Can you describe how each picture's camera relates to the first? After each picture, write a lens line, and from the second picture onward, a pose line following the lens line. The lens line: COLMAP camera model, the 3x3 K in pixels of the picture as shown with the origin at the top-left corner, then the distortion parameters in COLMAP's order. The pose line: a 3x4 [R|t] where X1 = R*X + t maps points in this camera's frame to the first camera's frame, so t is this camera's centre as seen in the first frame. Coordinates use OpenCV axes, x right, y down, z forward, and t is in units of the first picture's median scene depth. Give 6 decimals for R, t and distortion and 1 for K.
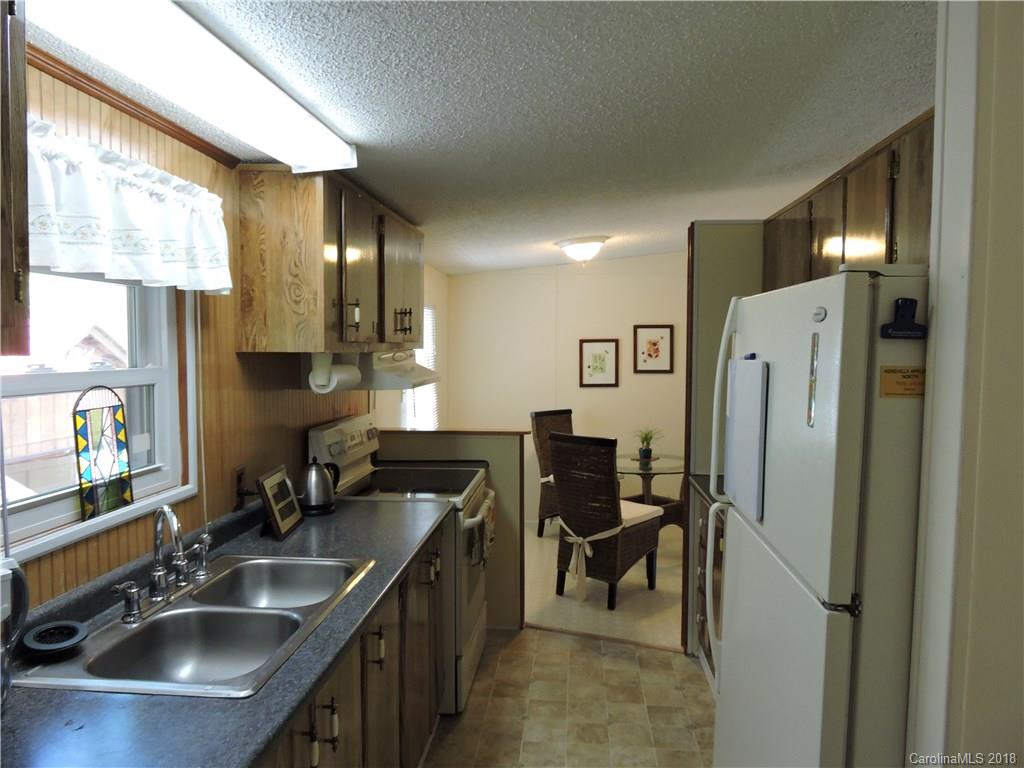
lens RADIAL K [[729.6, 0, 511.9], [0, 729.6, 386.7], [0, 0, 1]] dist [0.000603, -0.010018]
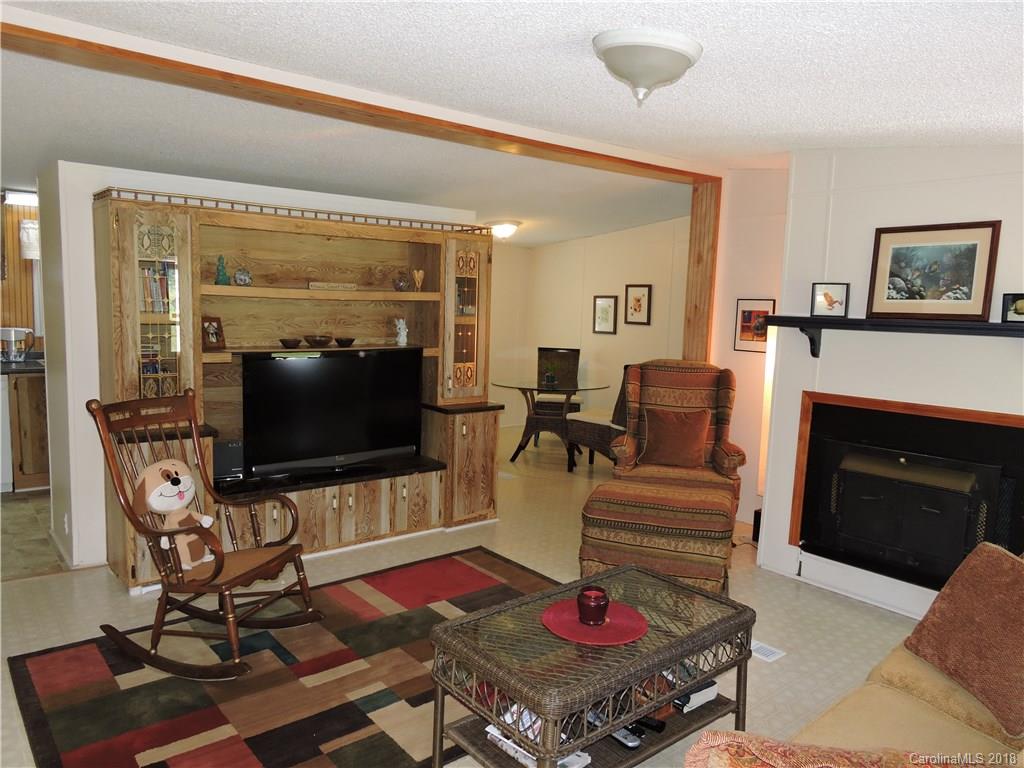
lens RADIAL K [[729.6, 0, 515.1], [0, 729.6, 378.5], [0, 0, 1]] dist [0.000603, -0.010018]
pose [[0.707708, 0.097027, -0.699811, 2.190478], [-0.068014, 0.995281, 0.069212, 0.000629], [0.703223, -0.001385, 0.710968, 0.001811]]
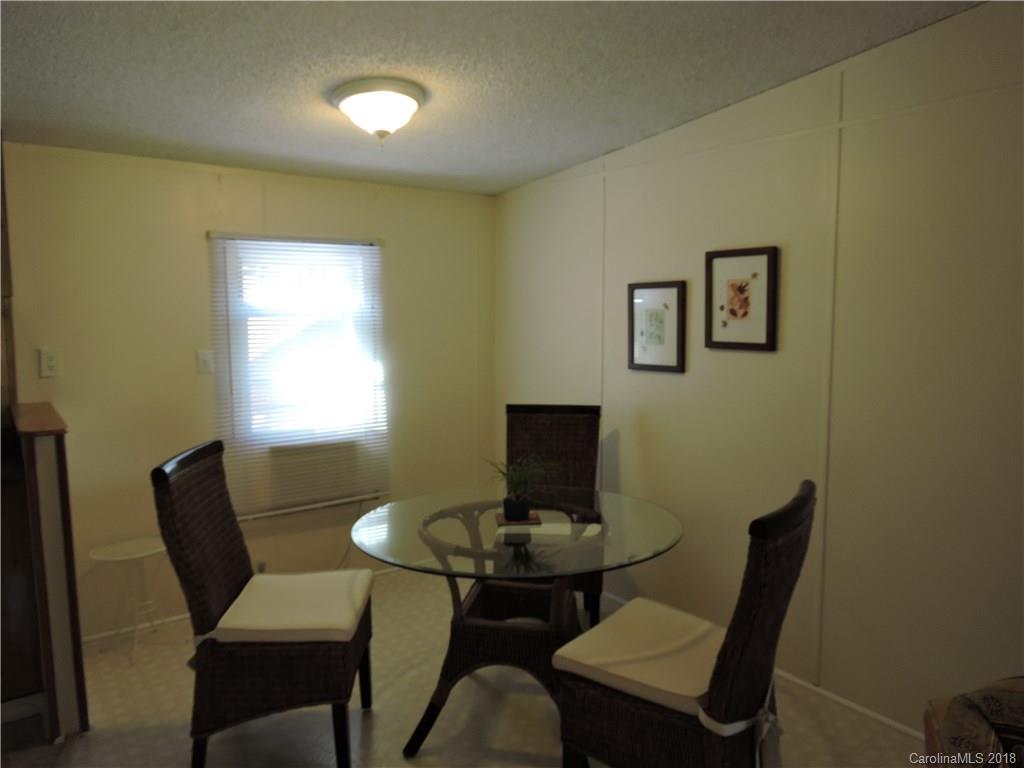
lens RADIAL K [[729.6, 0, 512.4], [0, 729.6, 384.8], [0, 0, 1]] dist [0.000603, -0.010018]
pose [[0.671364, 0.076055, -0.737215, 1.098401], [-0.035343, 0.996874, 0.070656, -0.057972], [0.740284, -0.021380, 0.671954, 1.357730]]
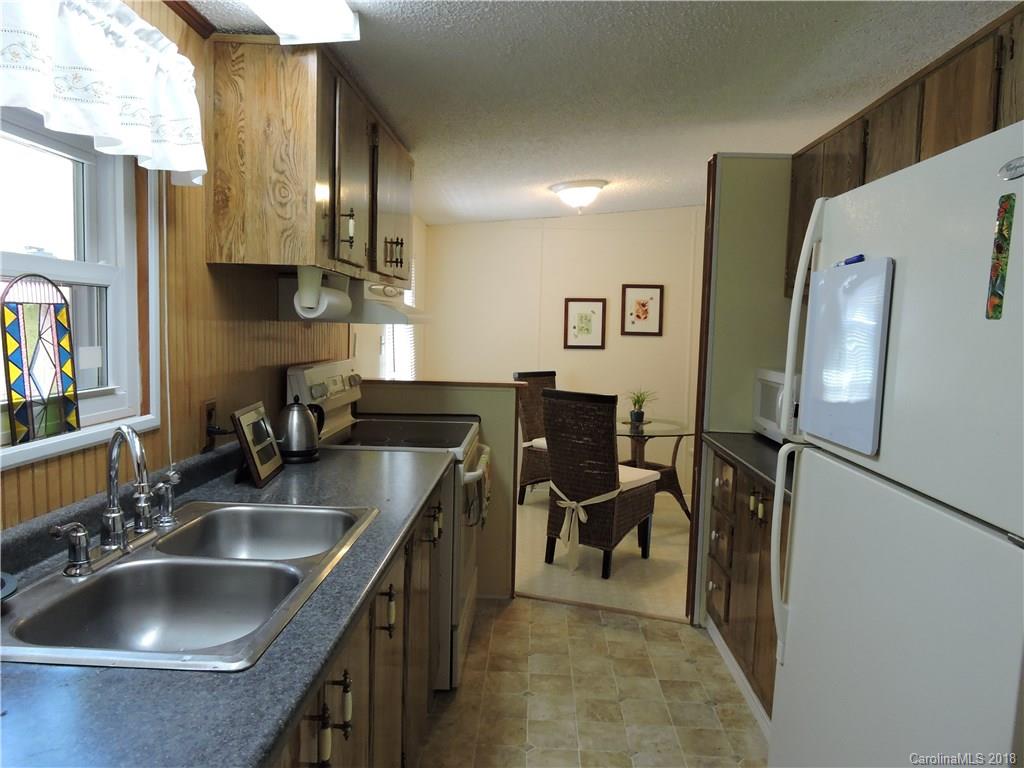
lens RADIAL K [[729.6, 0, 512.1], [0, 729.6, 386.8], [0, 0, 1]] dist [0.000603, -0.010018]
pose [[0.998003, 0.020306, 0.059821, -0.073747], [-0.022066, 0.999338, 0.028912, 0.059528], [-0.059194, -0.030174, 0.997790, 0.136781]]
